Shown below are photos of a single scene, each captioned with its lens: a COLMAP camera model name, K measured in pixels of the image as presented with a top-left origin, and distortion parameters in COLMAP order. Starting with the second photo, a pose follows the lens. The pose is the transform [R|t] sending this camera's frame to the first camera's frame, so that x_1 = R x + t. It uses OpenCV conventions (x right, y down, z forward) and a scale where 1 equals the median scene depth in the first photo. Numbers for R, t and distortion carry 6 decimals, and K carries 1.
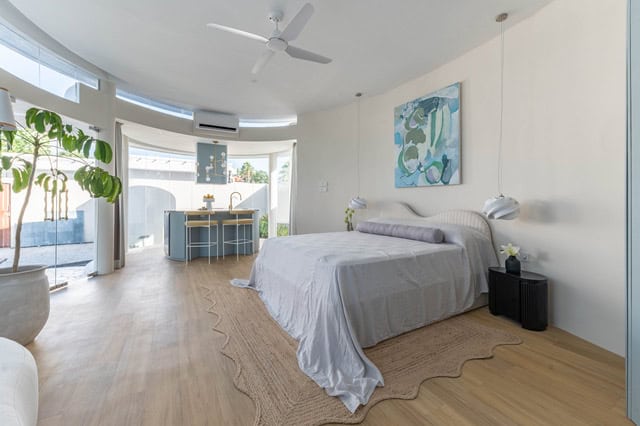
lens RADIAL K [[267.2, 0, 326.0], [0, 267.2, 198.1], [0, 0, 1]] dist [0.000601, 0.000039]
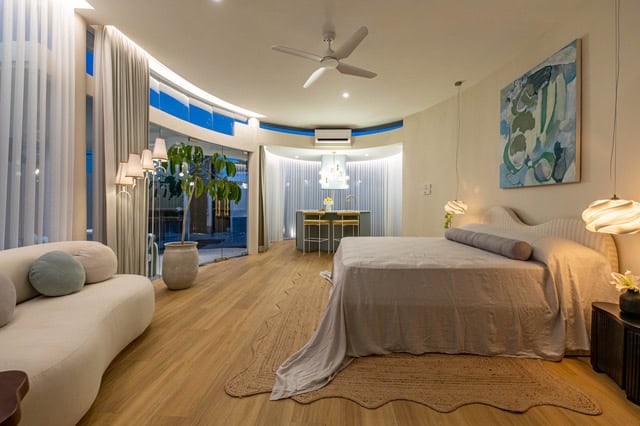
lens RADIAL K [[261.3, 0, 329.7], [0, 261.3, 204.7], [0, 0, 1]] dist [-0.000760, -0.000188]
pose [[0.850230, 0.007539, -0.526357, 0.265551], [0.000943, 0.999874, 0.015845, -0.001621], [0.526410, -0.013968, 0.850116, 0.048231]]
